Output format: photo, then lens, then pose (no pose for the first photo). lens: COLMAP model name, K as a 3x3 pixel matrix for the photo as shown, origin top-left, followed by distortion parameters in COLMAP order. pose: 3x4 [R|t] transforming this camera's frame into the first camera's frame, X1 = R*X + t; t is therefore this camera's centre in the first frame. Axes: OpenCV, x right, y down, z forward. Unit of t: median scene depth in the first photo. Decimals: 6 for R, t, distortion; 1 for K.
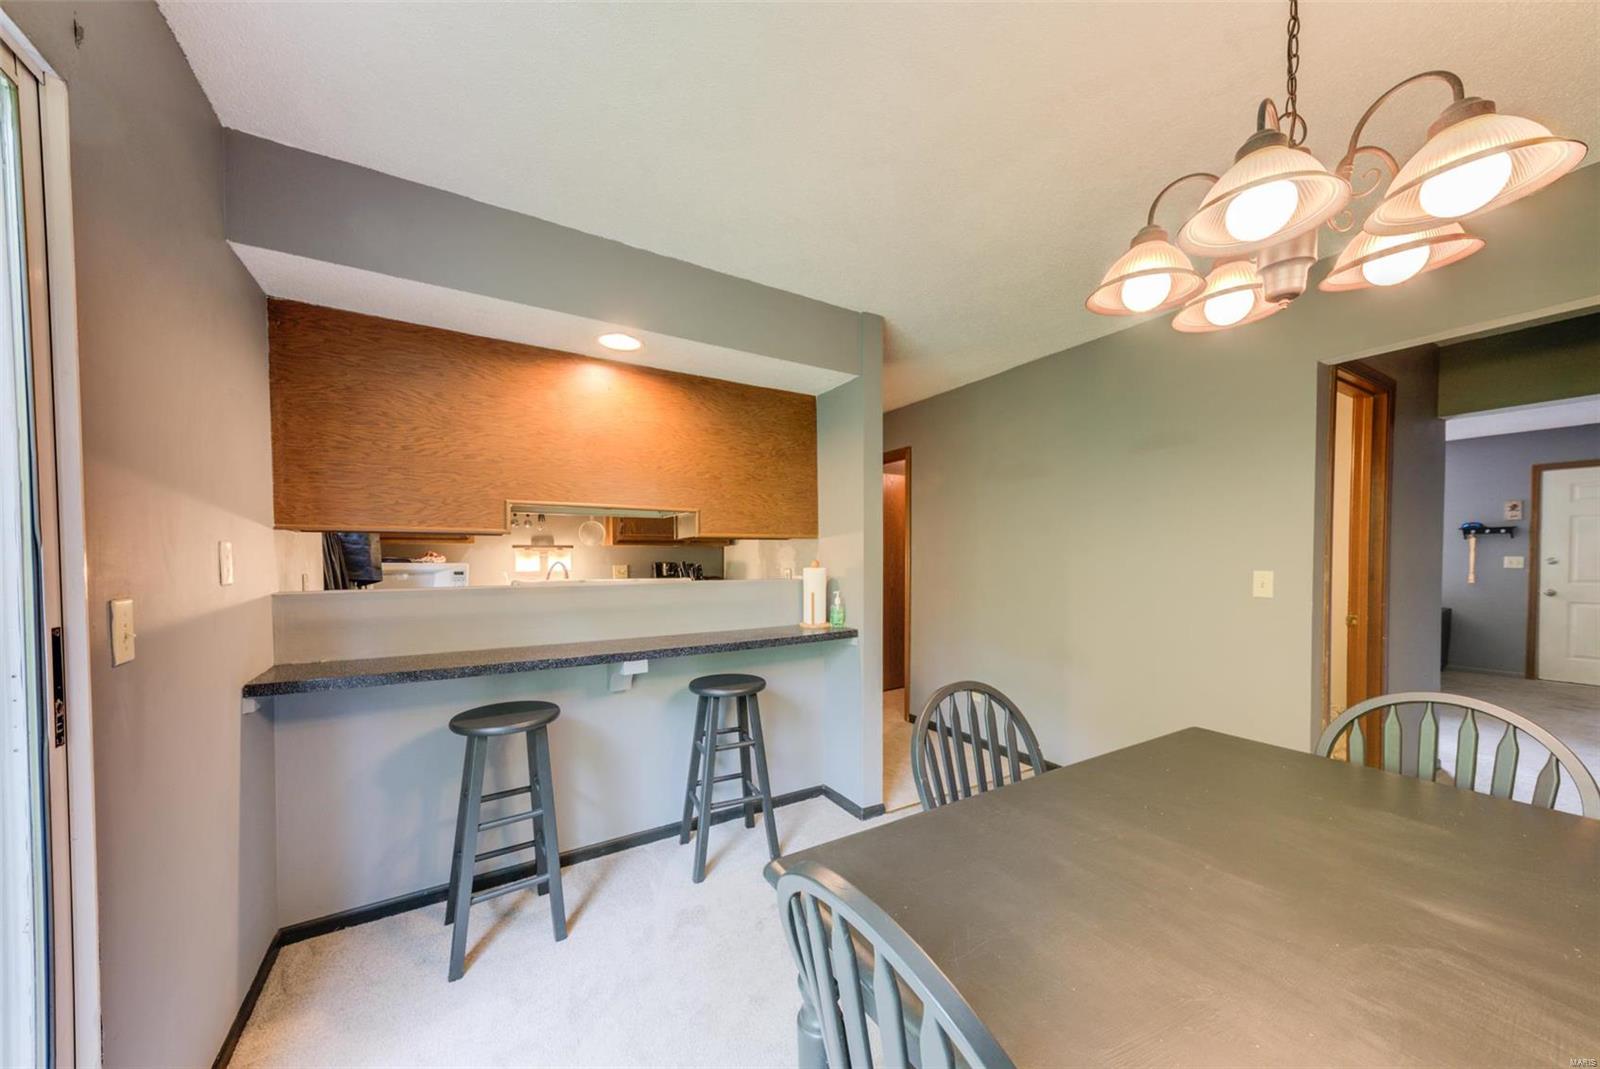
lens RADIAL K [[554.4, 0, 811.8], [0, 554.4, 570.1], [0, 0, 1]] dist [0.025848, -0.005542]
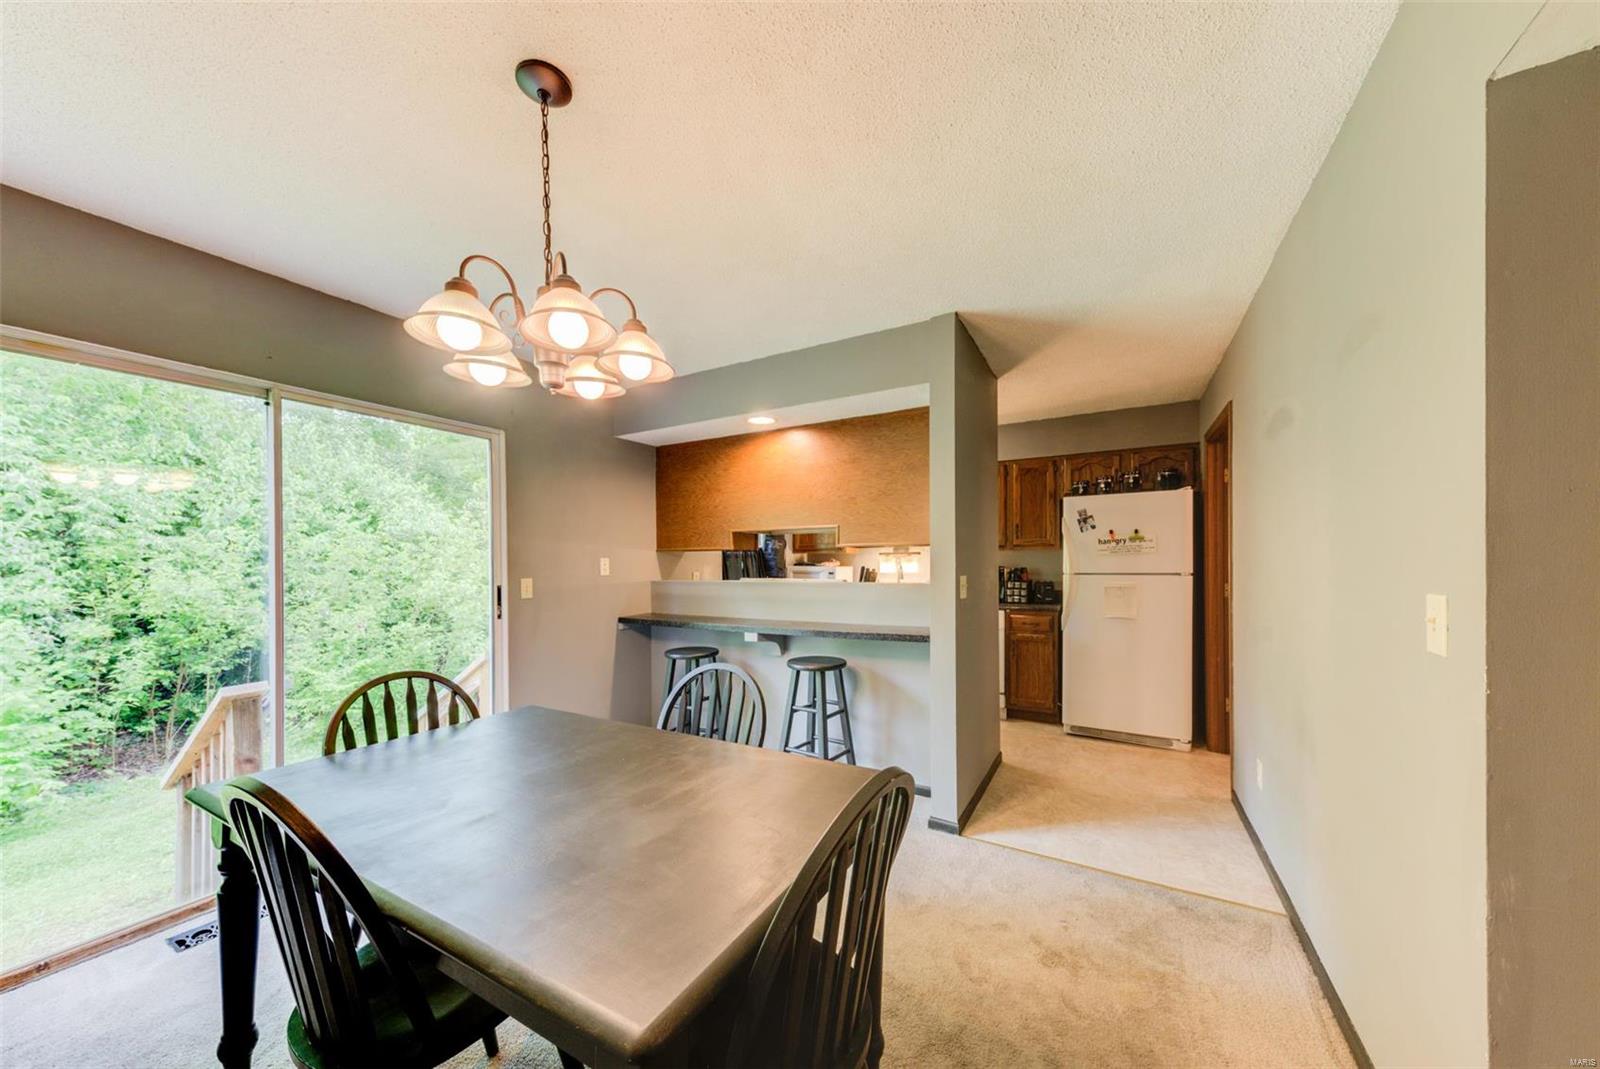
lens RADIAL K [[554.4, 0, 805.2], [0, 554.4, 567.0], [0, 0, 1]] dist [0.025848, -0.005542]
pose [[0.485794, 0.005936, -0.874053, 1.157303], [-0.012971, 0.999916, -0.000419, -0.016958], [0.873977, 0.011541, 0.485830, 0.429582]]
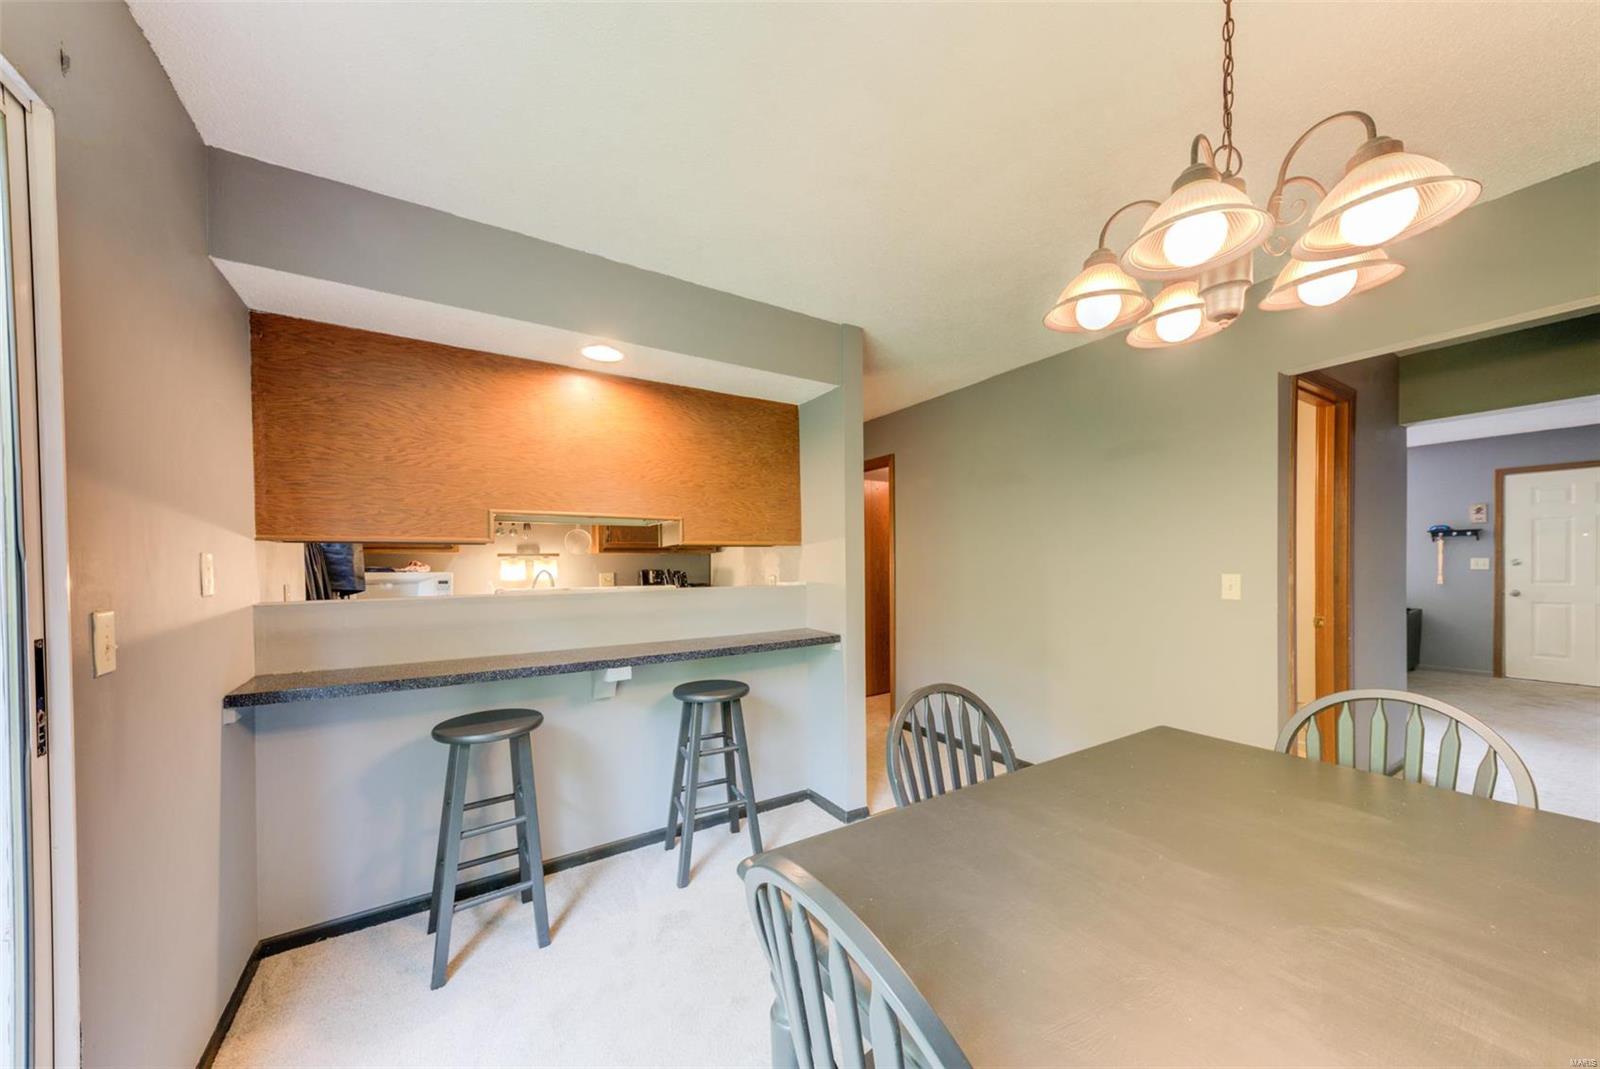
lens RADIAL K [[554.4, 0, 811.7], [0, 554.4, 569.9], [0, 0, 1]] dist [0.025848, -0.005542]
pose [[0.999827, -0.007466, 0.017019, 0.019017], [0.007657, 0.999908, -0.011153, -0.000671], [-0.016934, 0.011281, 0.999793, -0.020706]]
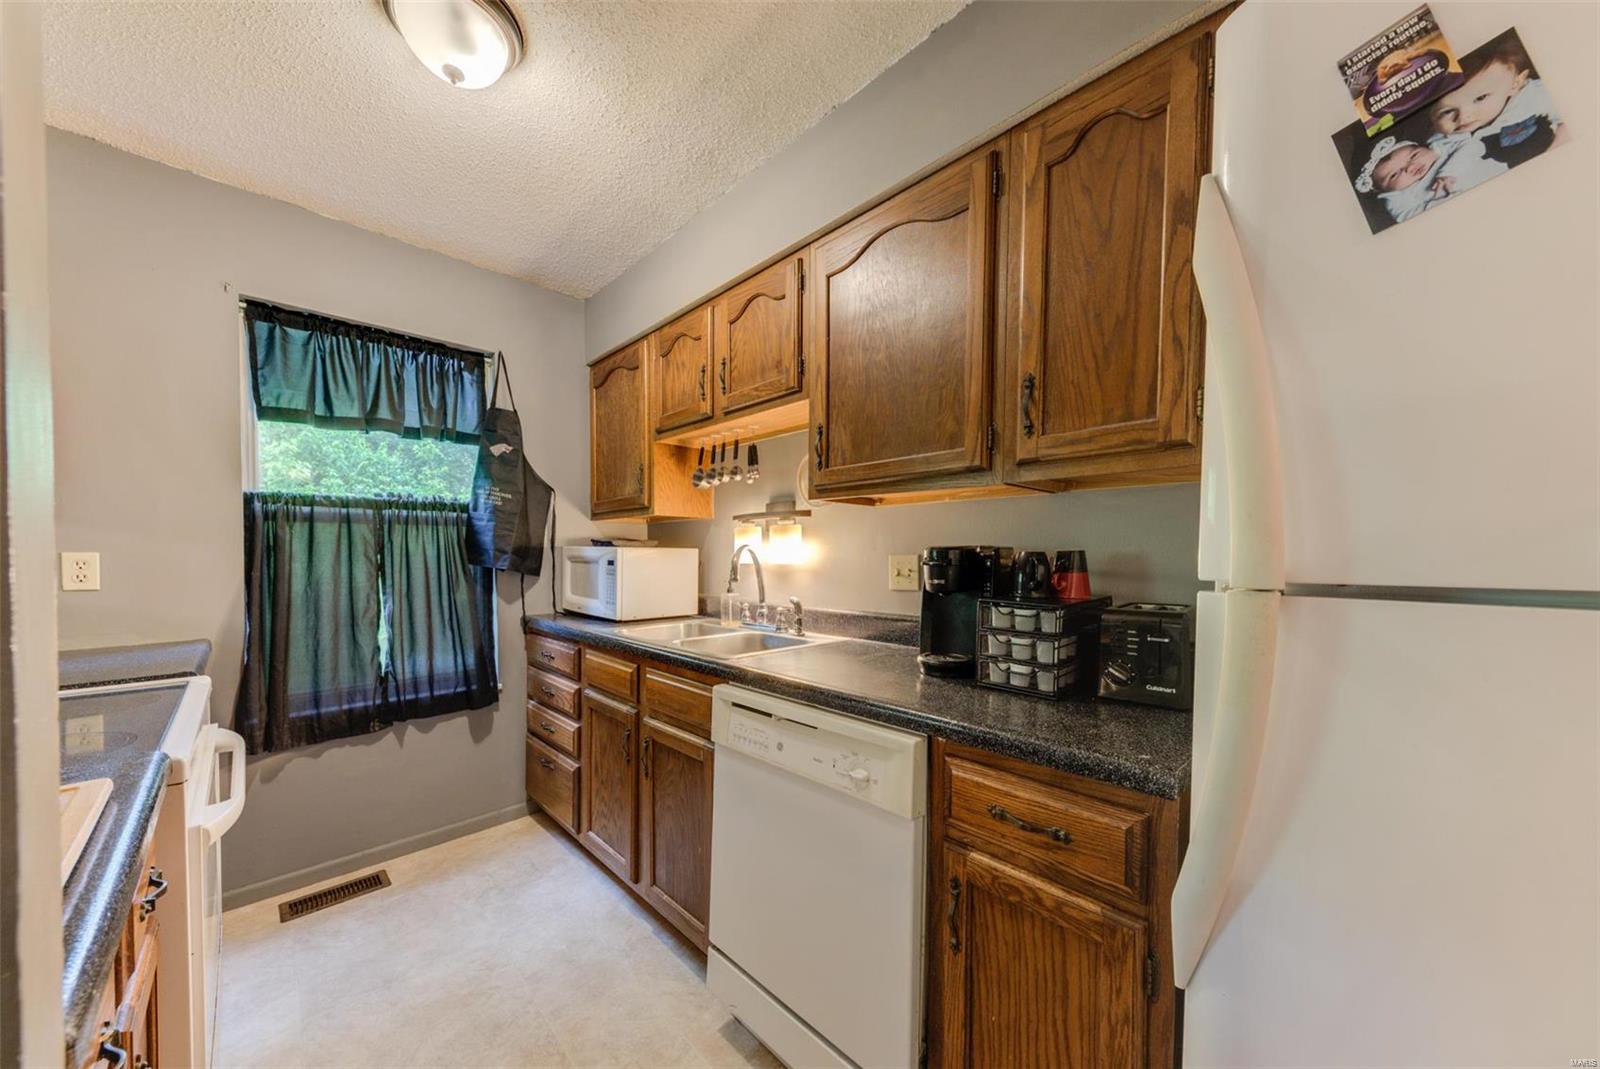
lens RADIAL K [[554.4, 0, 800.7], [0, 554.4, 564.0], [0, 0, 1]] dist [0.025848, -0.005542]
pose [[0.209164, 0.024113, -0.977583, 0.051809], [-0.025106, 0.999499, 0.019282, -0.017896], [0.977558, 0.020510, 0.209665, 2.017448]]
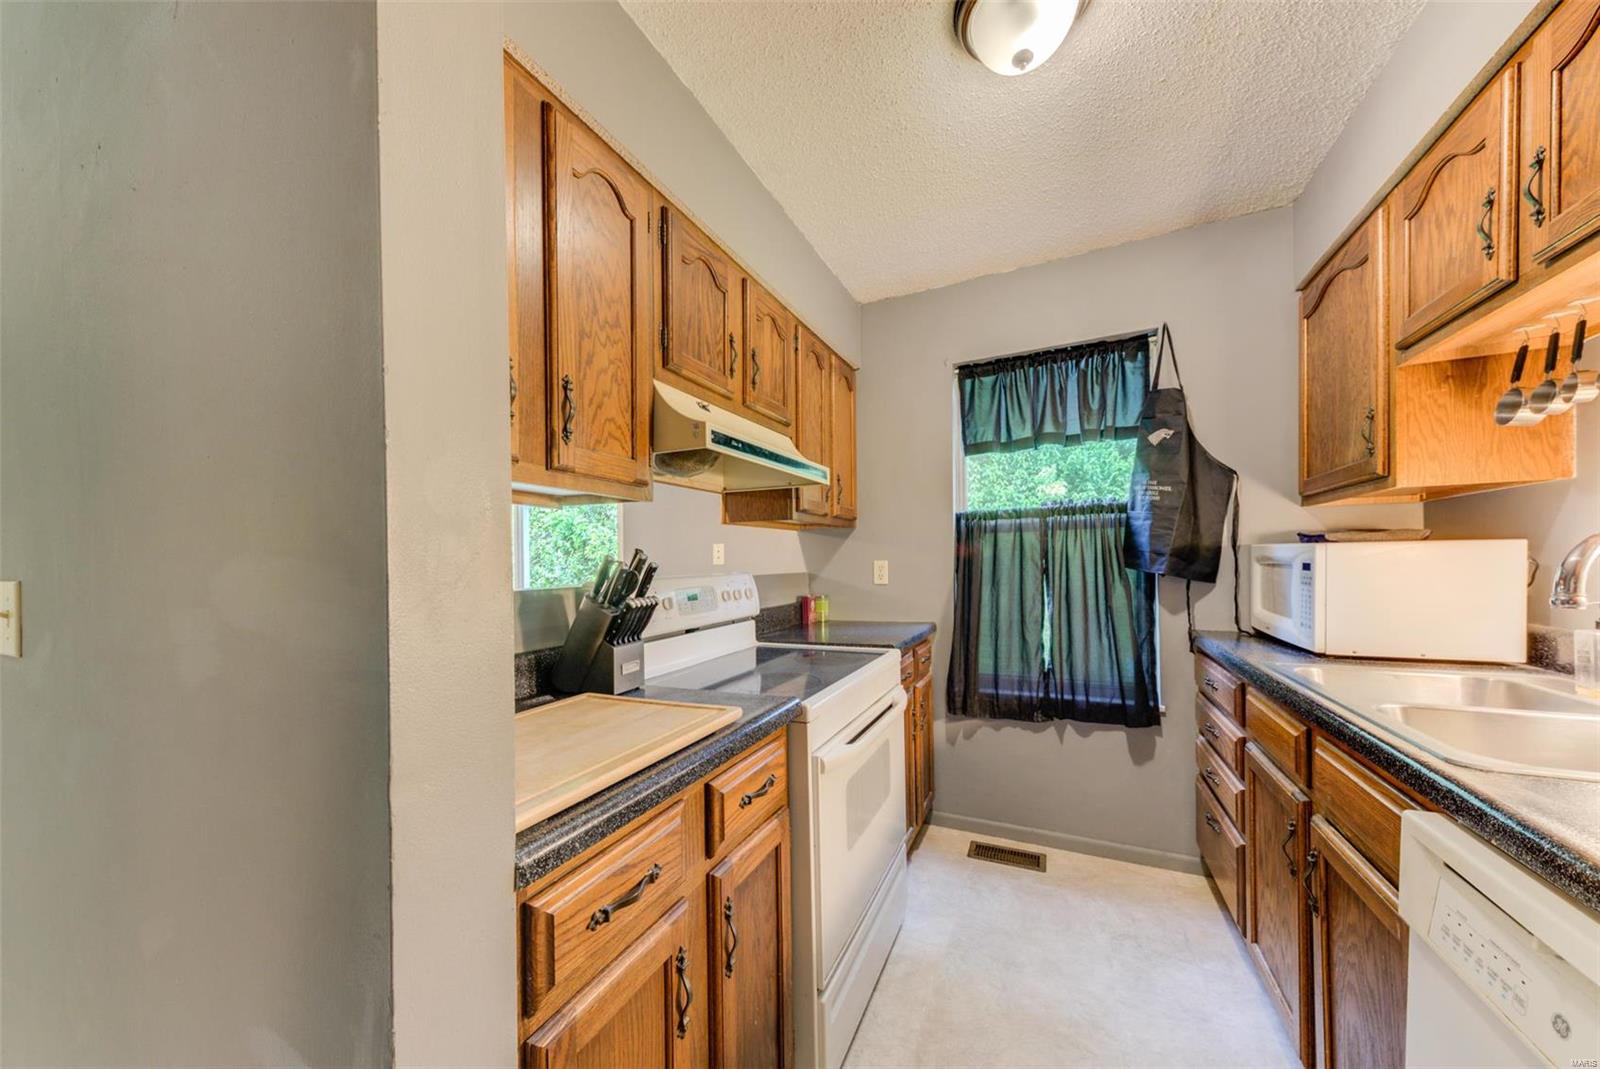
lens RADIAL K [[554.4, 0, 804.6], [0, 554.4, 563.8], [0, 0, 1]] dist [0.025848, -0.005542]
pose [[-0.836689, 0.023970, -0.547153, -0.129408], [0.011426, 0.999588, 0.026318, -0.021308], [0.547559, 0.015769, -0.836619, 2.152801]]
